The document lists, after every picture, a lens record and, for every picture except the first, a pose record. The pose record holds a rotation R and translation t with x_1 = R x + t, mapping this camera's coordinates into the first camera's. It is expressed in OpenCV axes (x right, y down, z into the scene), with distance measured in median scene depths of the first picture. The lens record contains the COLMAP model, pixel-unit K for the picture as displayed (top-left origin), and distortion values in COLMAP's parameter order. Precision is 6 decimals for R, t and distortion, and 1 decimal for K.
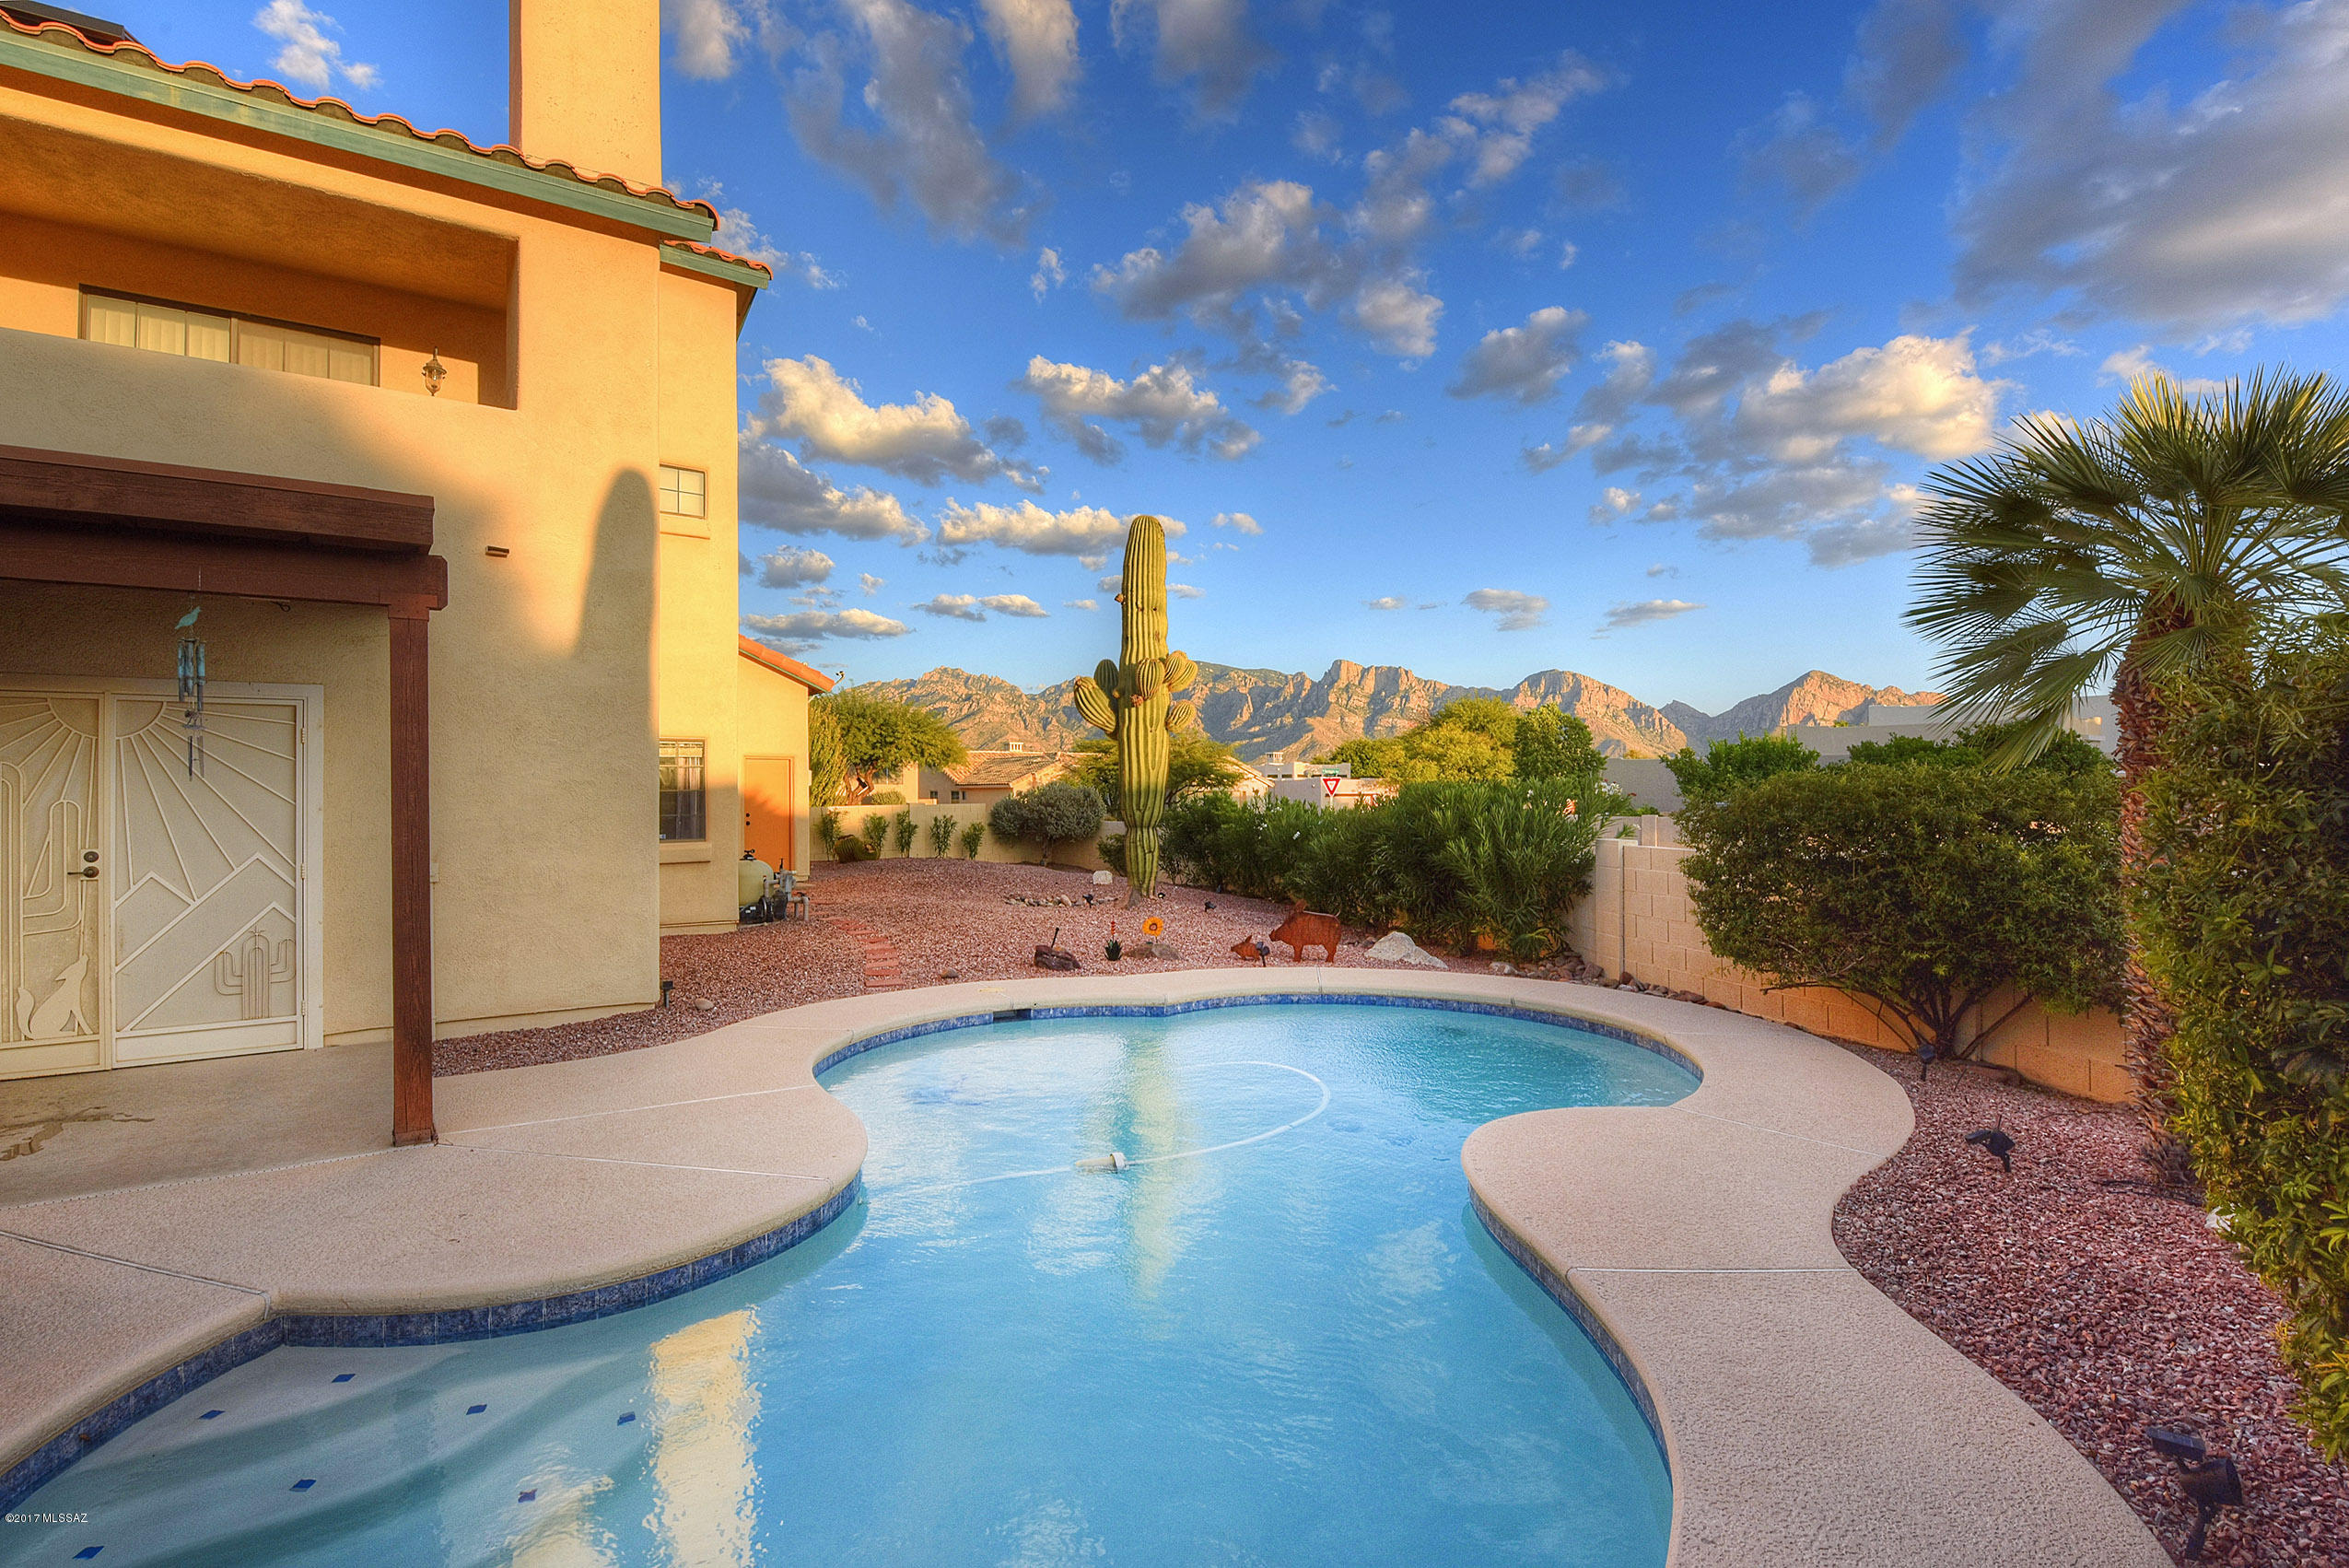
lens RADIAL K [[1000.5, 0, 1176.5], [0, 1000.5, 775.5], [0, 0, 1]] dist [-0.006915, -0.004007]
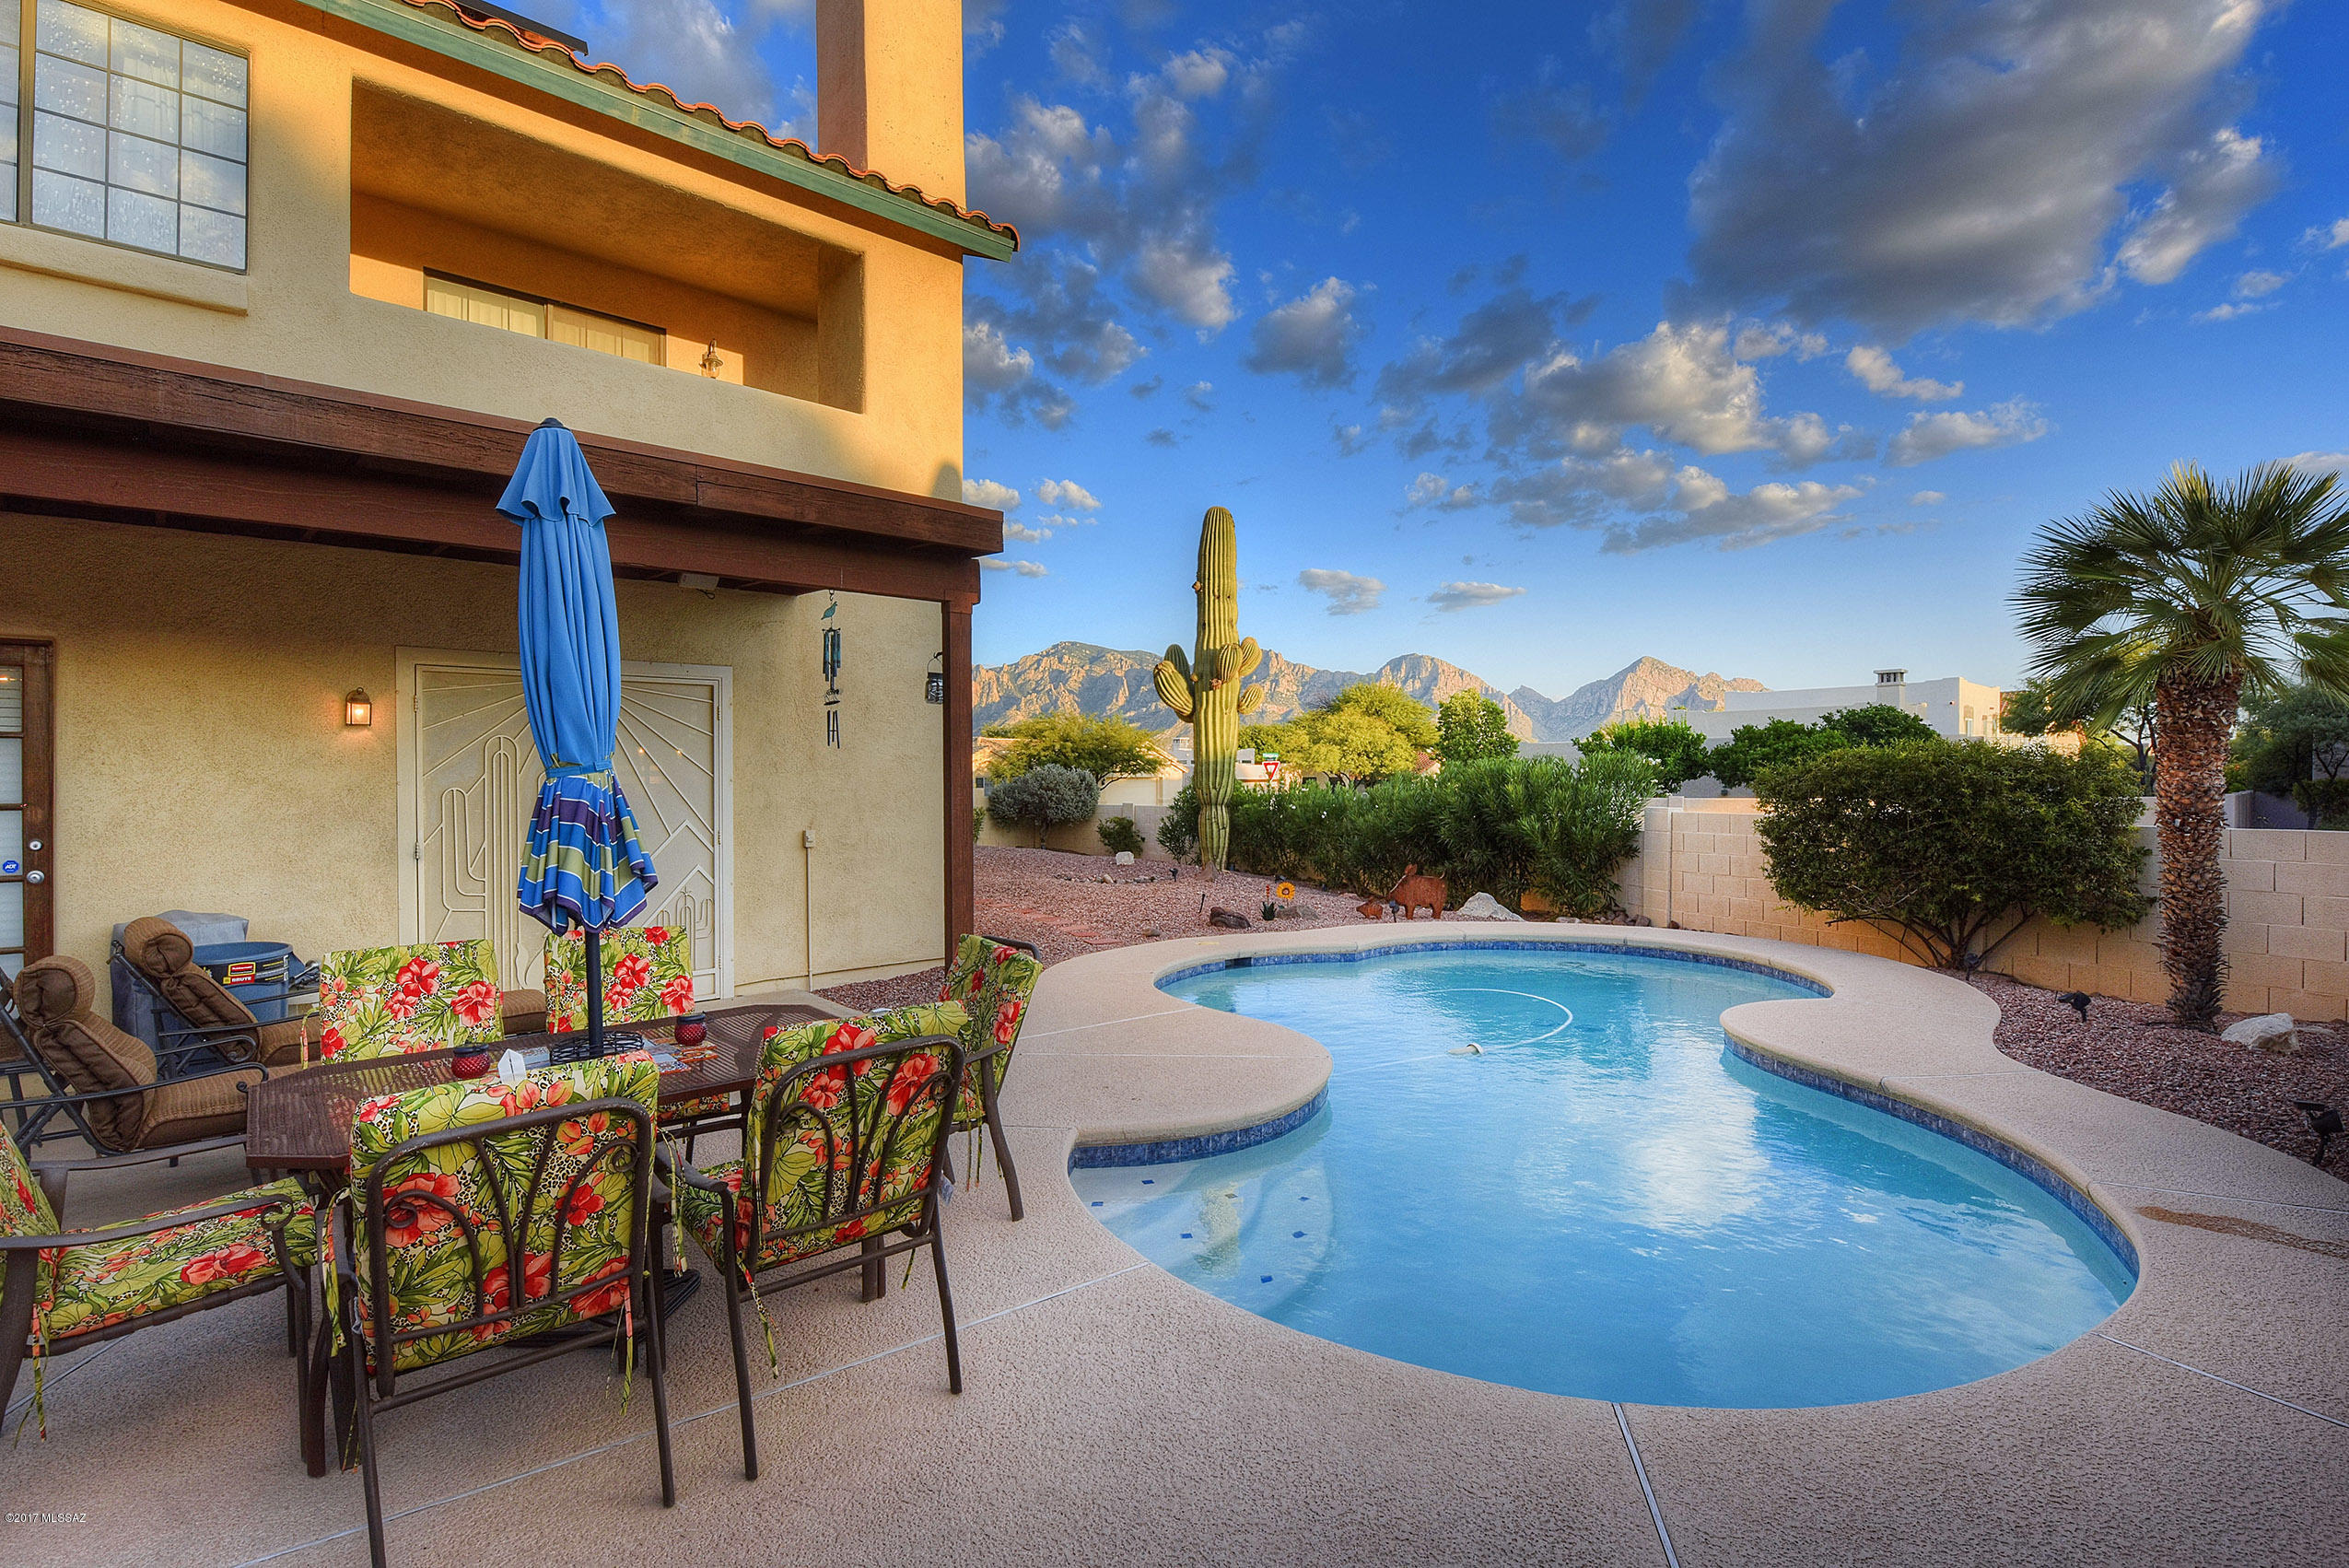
lens RADIAL K [[1089.2, 0, 1138.0], [0, 1089.2, 806.3], [0, 0, 1]] dist [-0.003890, -0.006319]
pose [[0.988131, -0.011540, 0.153179, -0.495459], [0.005849, 0.999278, 0.037552, 0.016358], [-0.153501, -0.036211, 0.987485, -0.209883]]
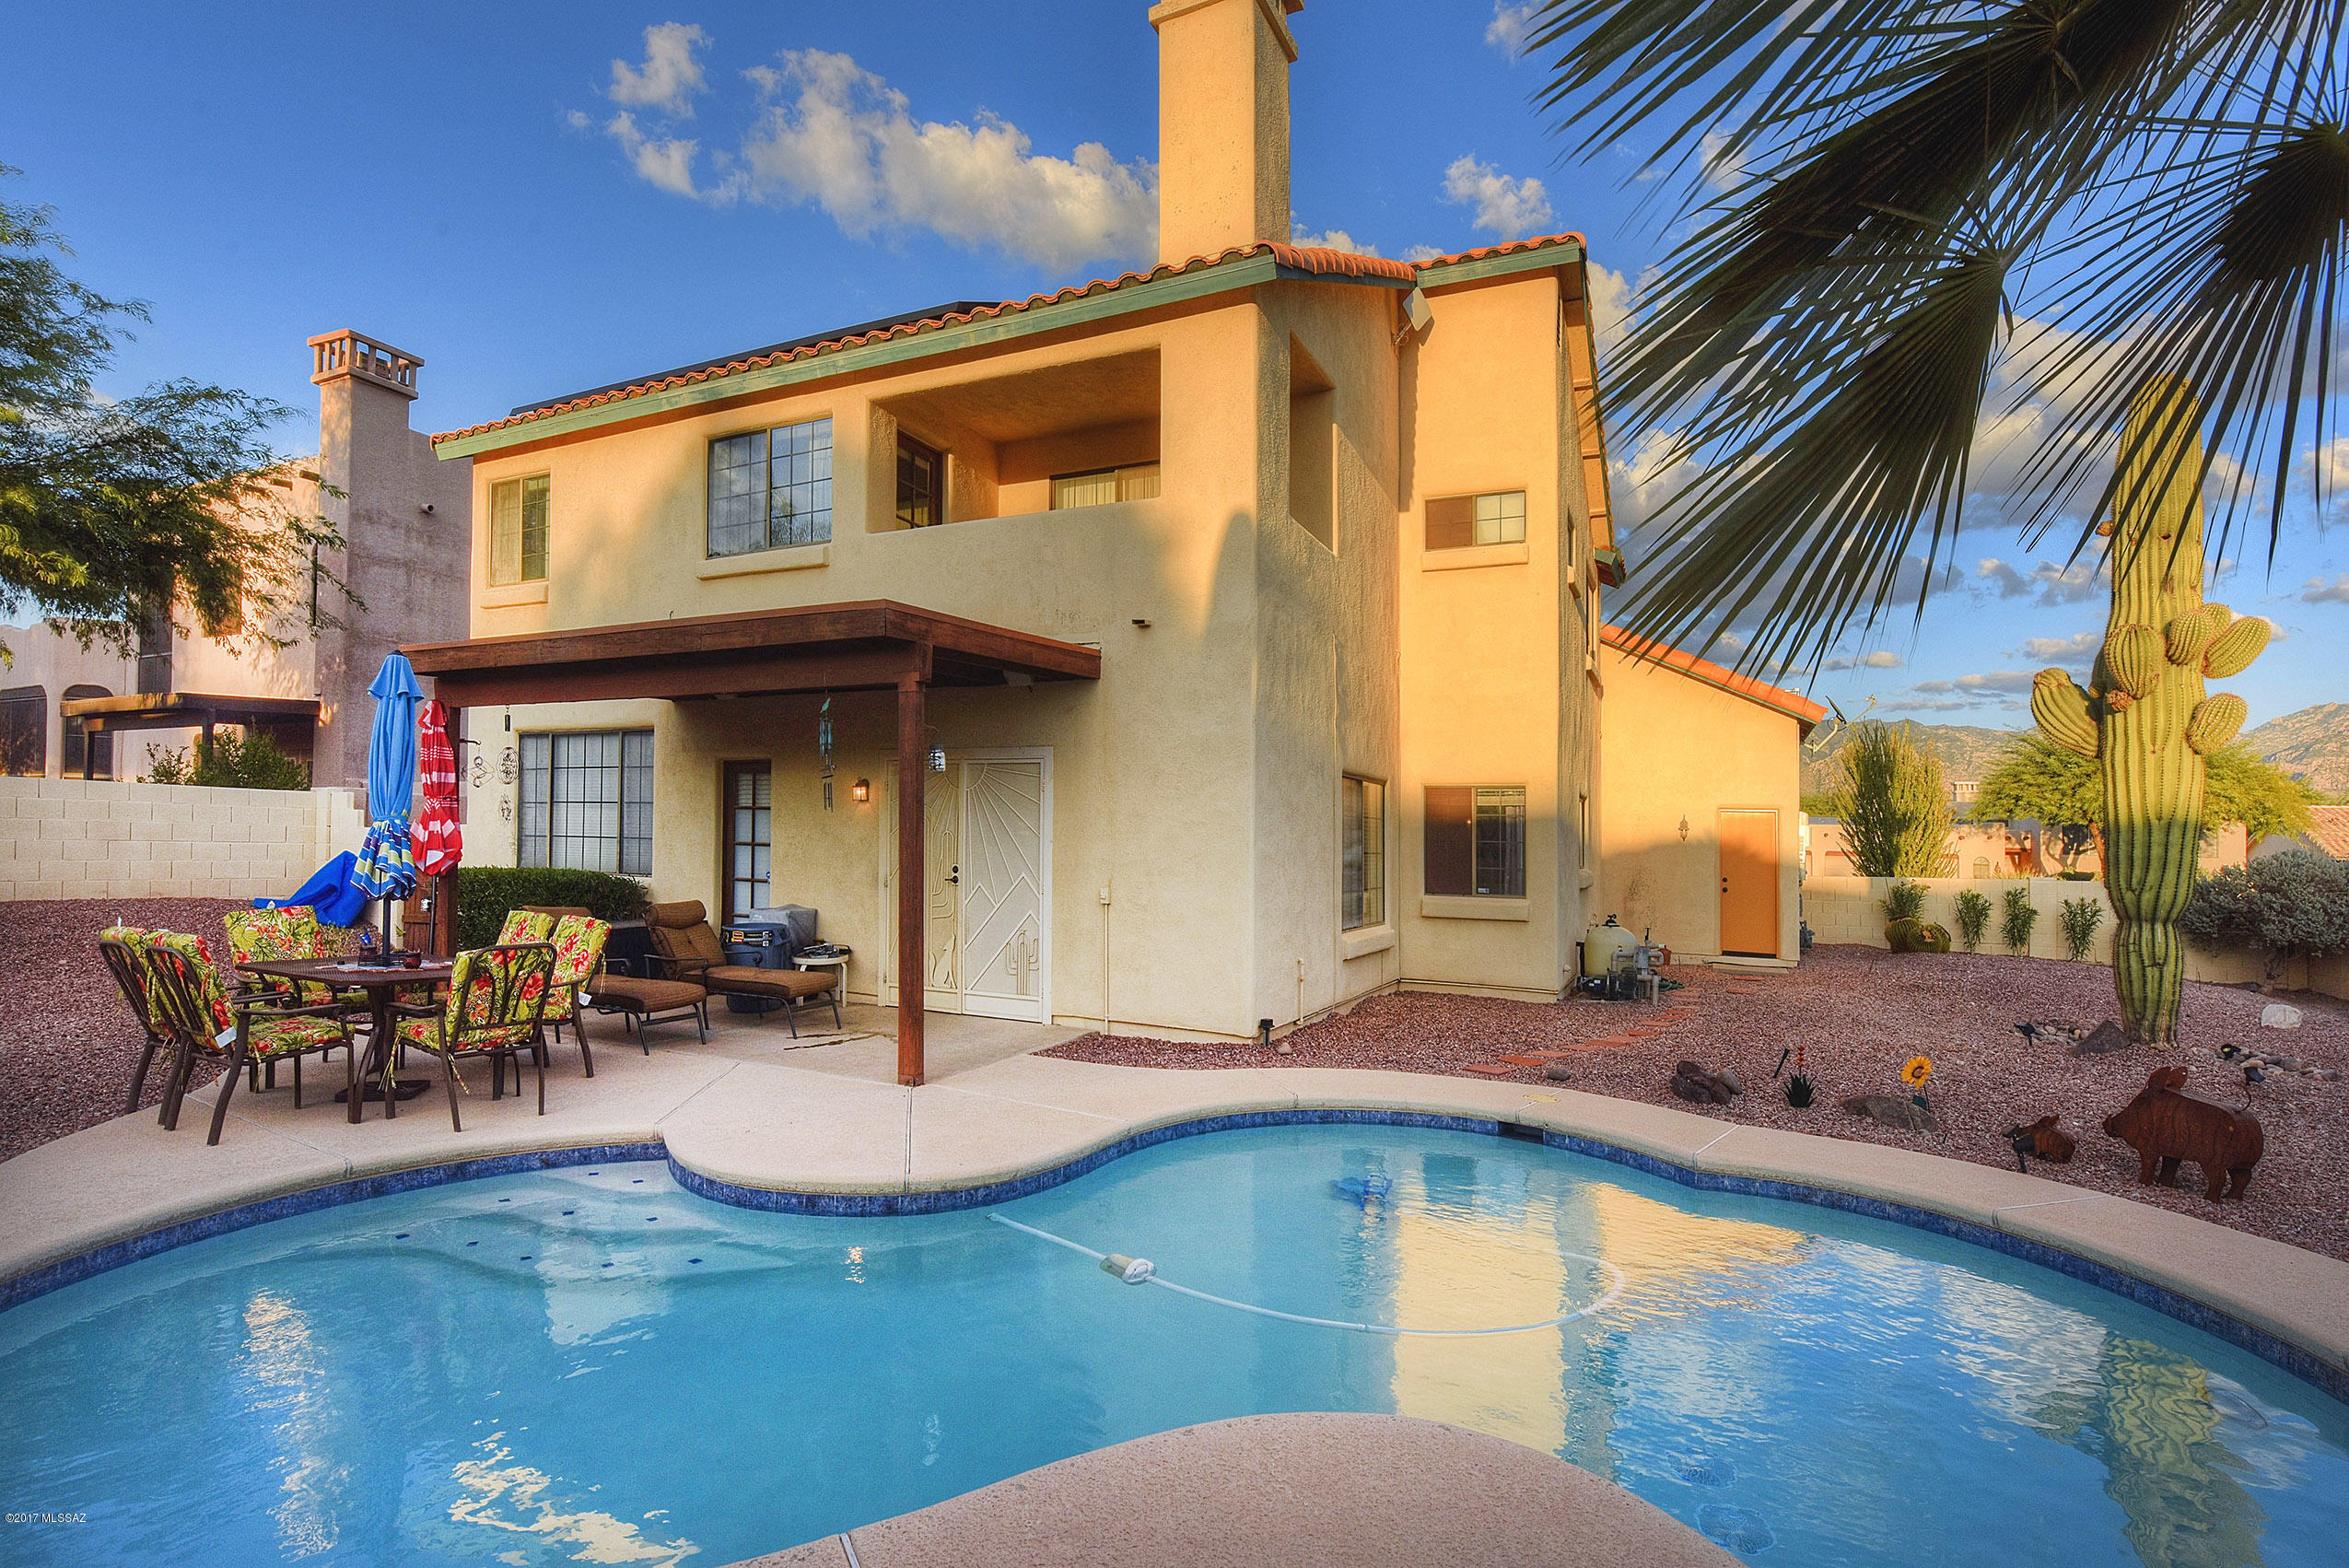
lens RADIAL K [[1156.3, 0, 1164.4], [0, 1156.3, 844.1], [0, 0, 1]] dist [-0.014914, -0.002267]
pose [[0.486978, 0.017033, -0.873248, 0.450156], [-0.014586, 0.999829, 0.011368, 0.014787], [0.873292, 0.007201, 0.487143, 0.326538]]
